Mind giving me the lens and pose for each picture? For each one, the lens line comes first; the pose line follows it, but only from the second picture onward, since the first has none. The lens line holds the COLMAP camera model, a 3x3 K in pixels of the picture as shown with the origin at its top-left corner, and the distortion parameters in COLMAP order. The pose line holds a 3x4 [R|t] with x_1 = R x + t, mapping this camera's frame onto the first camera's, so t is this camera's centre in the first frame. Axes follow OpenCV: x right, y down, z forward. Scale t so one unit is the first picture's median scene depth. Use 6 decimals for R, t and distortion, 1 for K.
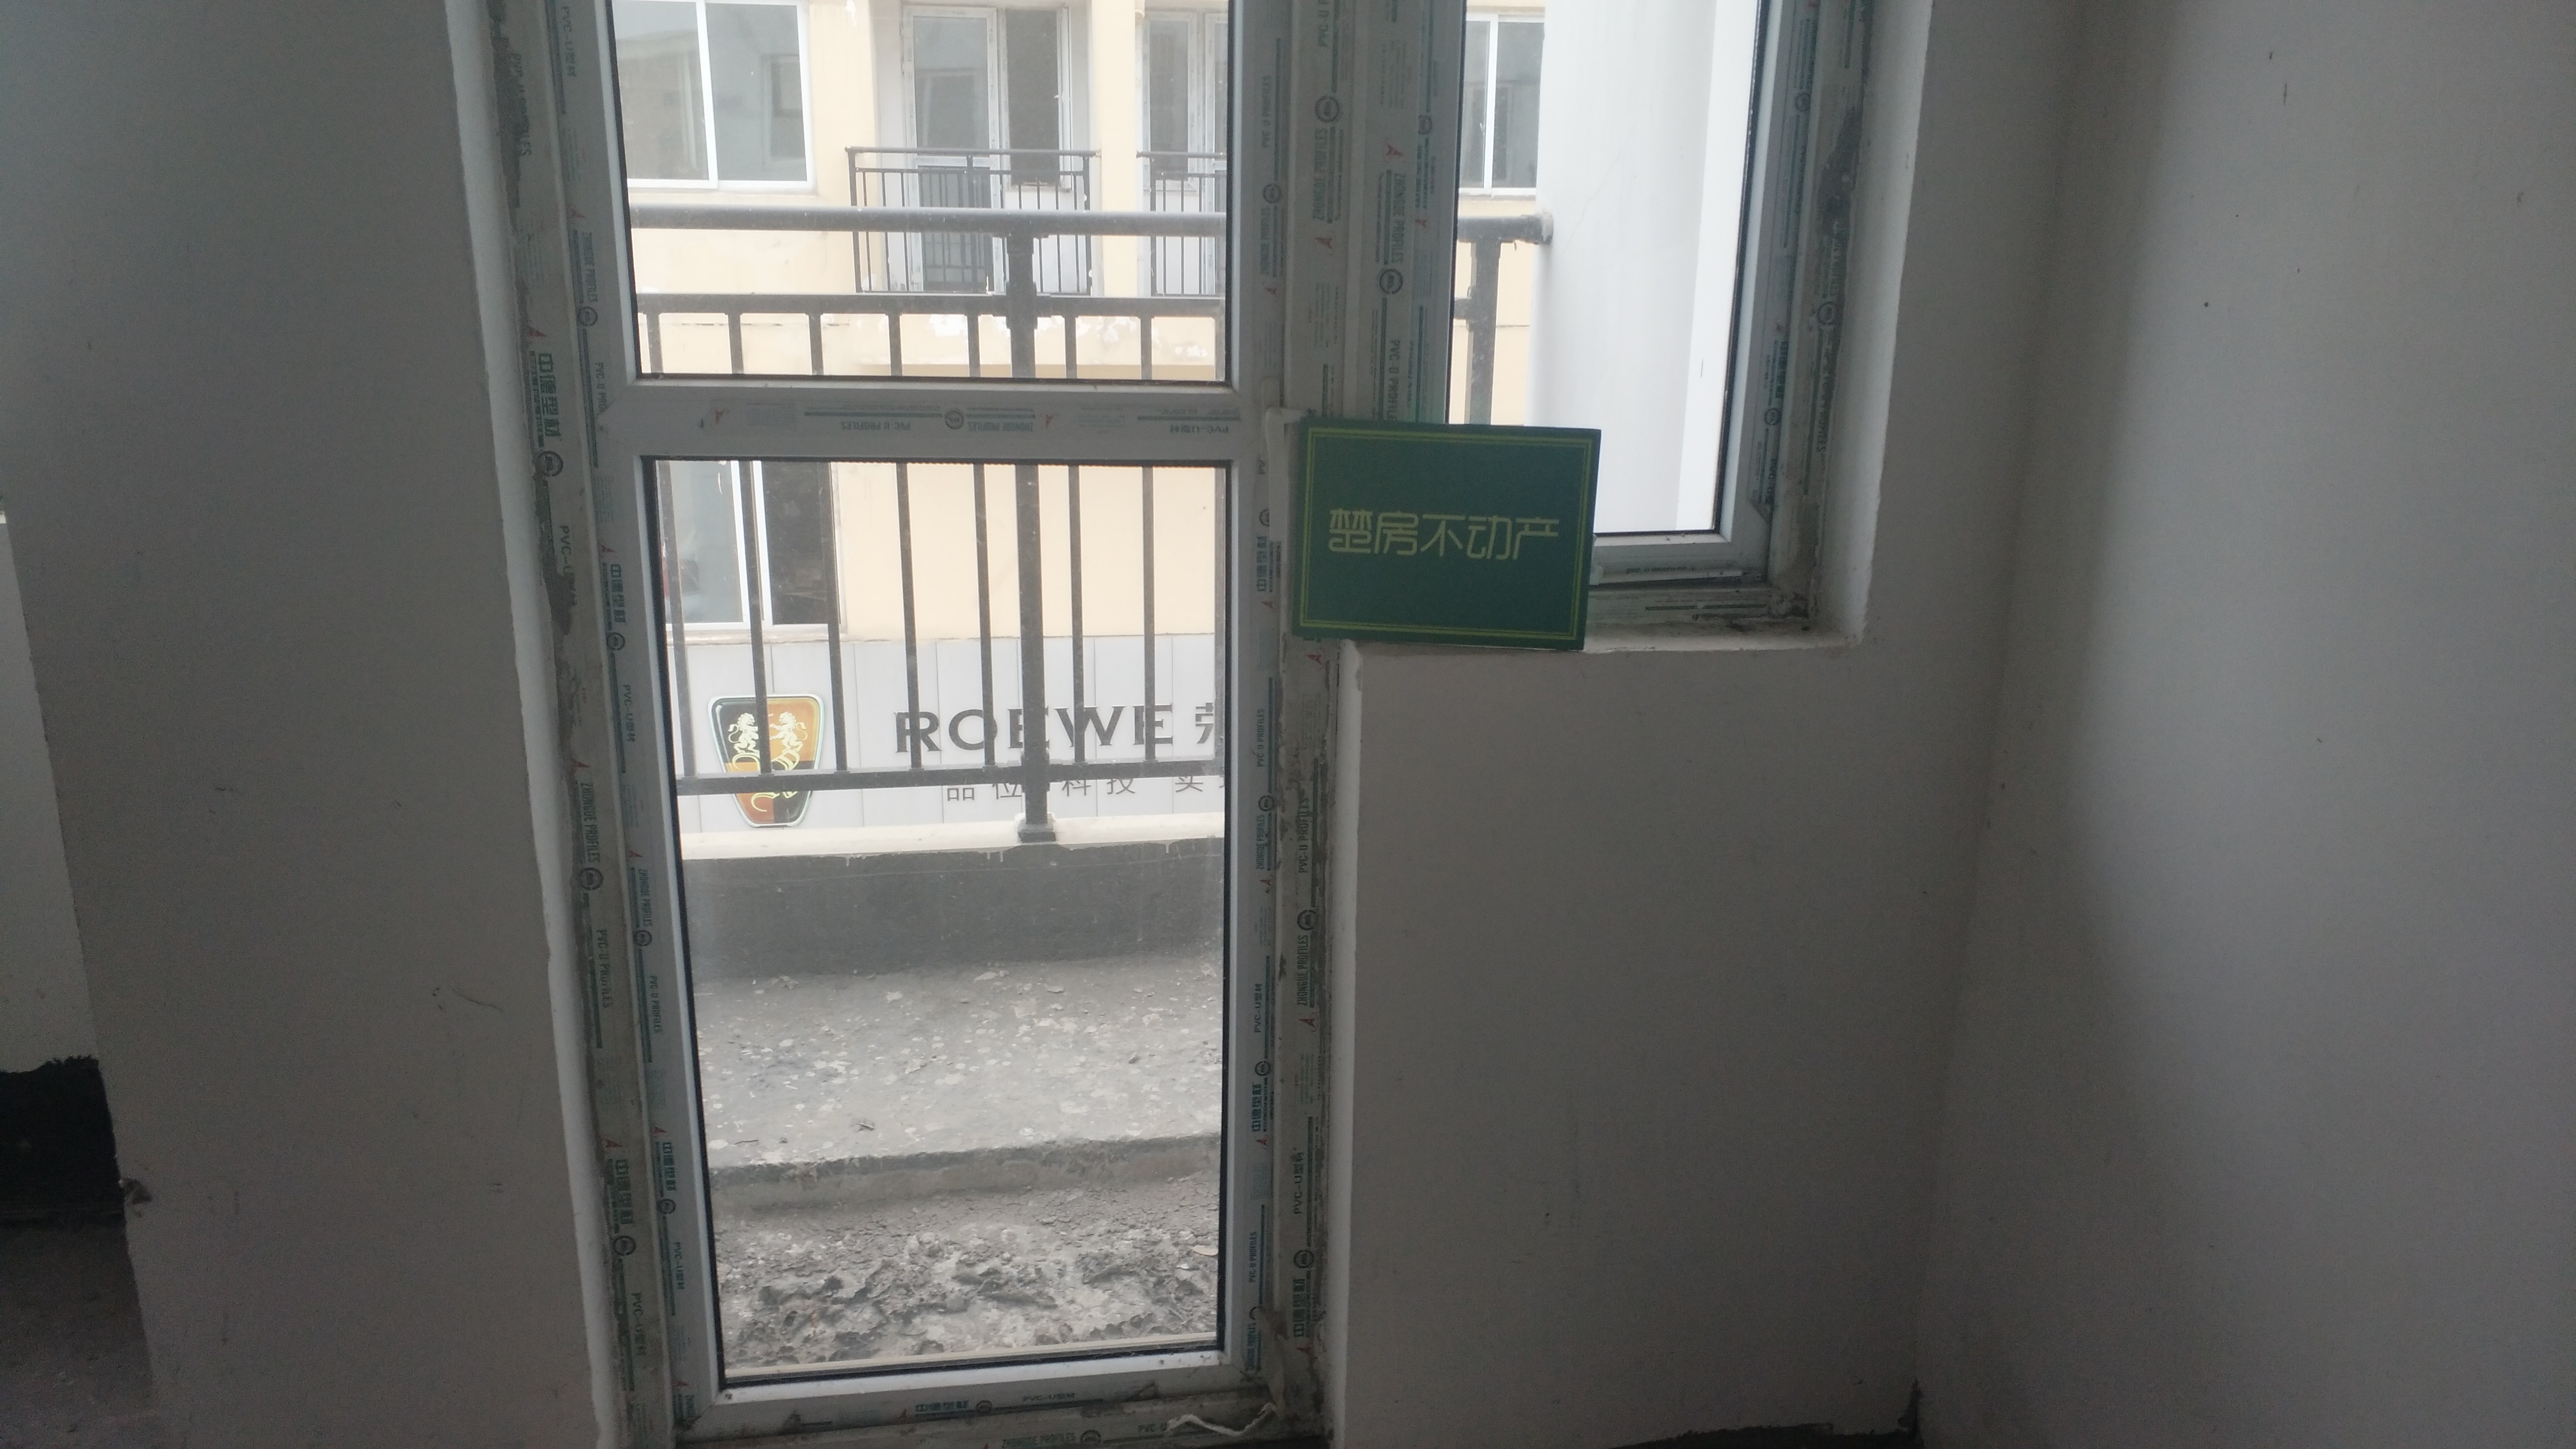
lens RADIAL K [[1909.6, 0, 1288.0], [0, 1909.6, 724.5], [0, 0, 1]] dist [0.002797, -0.000364]
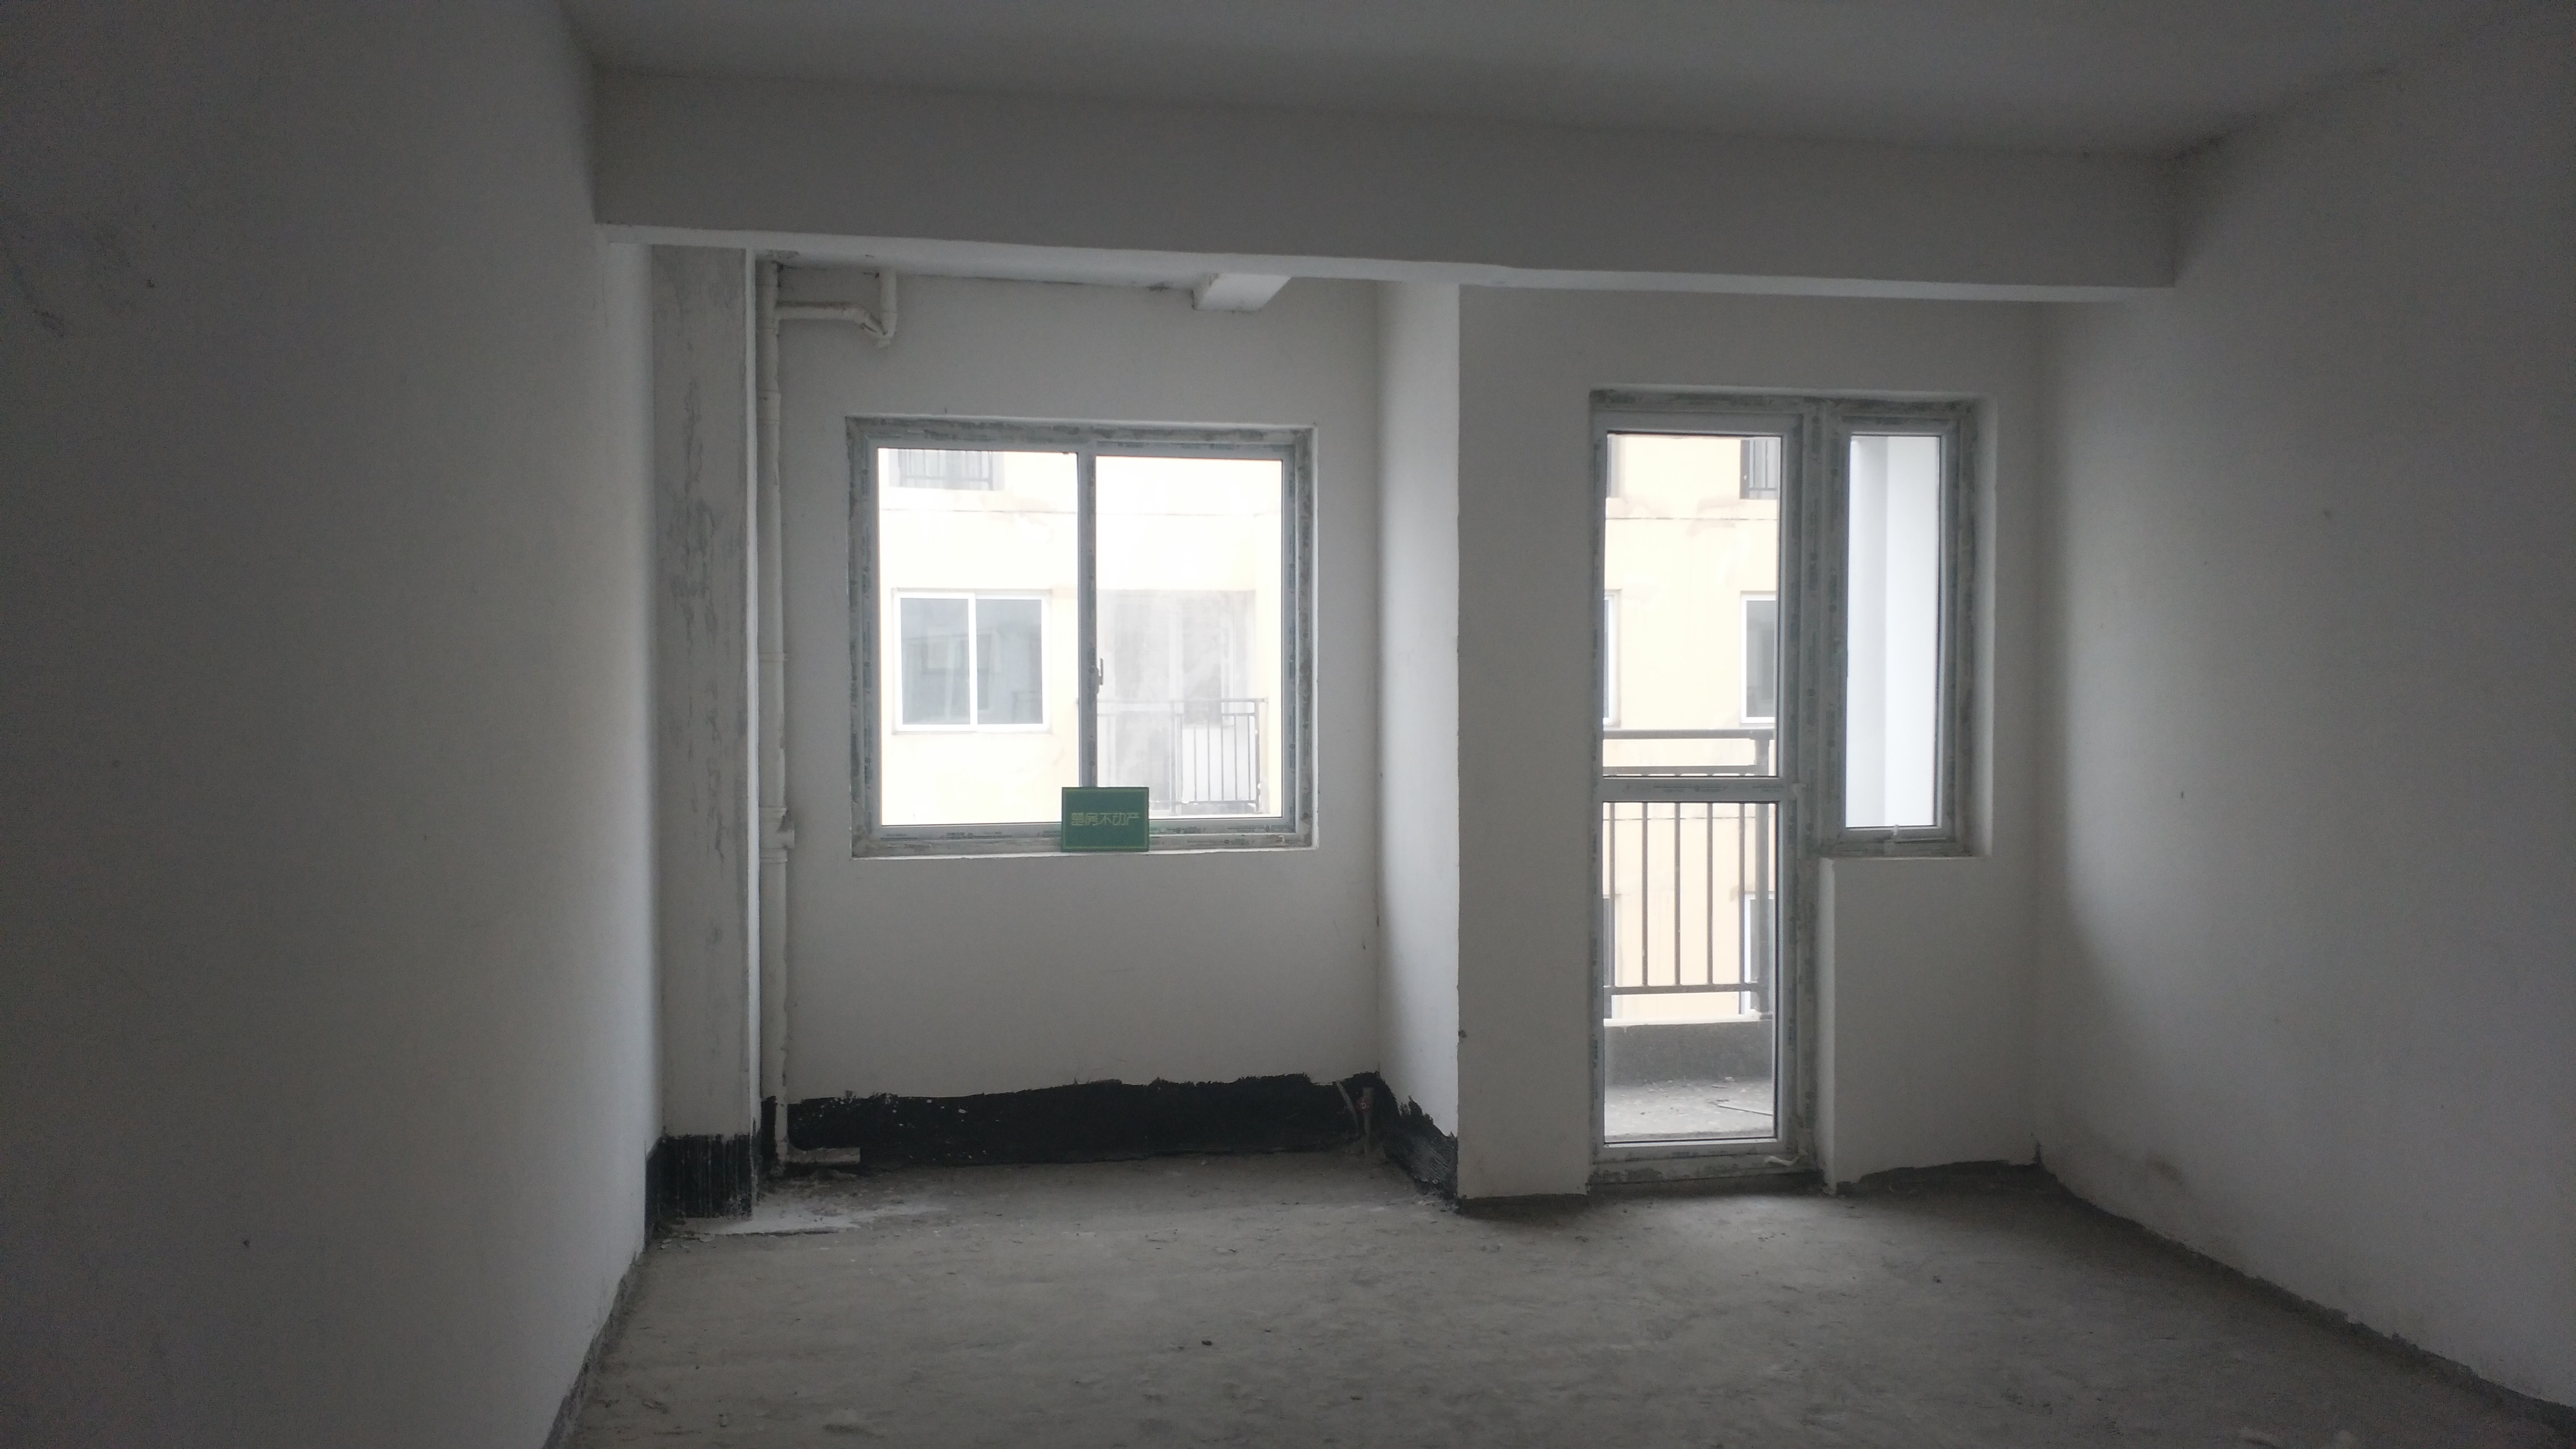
lens RADIAL K [[1909.6, 0, 1288.0], [0, 1909.6, 724.5], [0, 0, 1]] dist [0.002797, -0.000364]
pose [[0.999565, -0.016563, 0.024416, -0.824383], [0.022560, 0.962391, -0.270730, 0.512971], [-0.019014, 0.271163, 0.962346, -1.819247]]
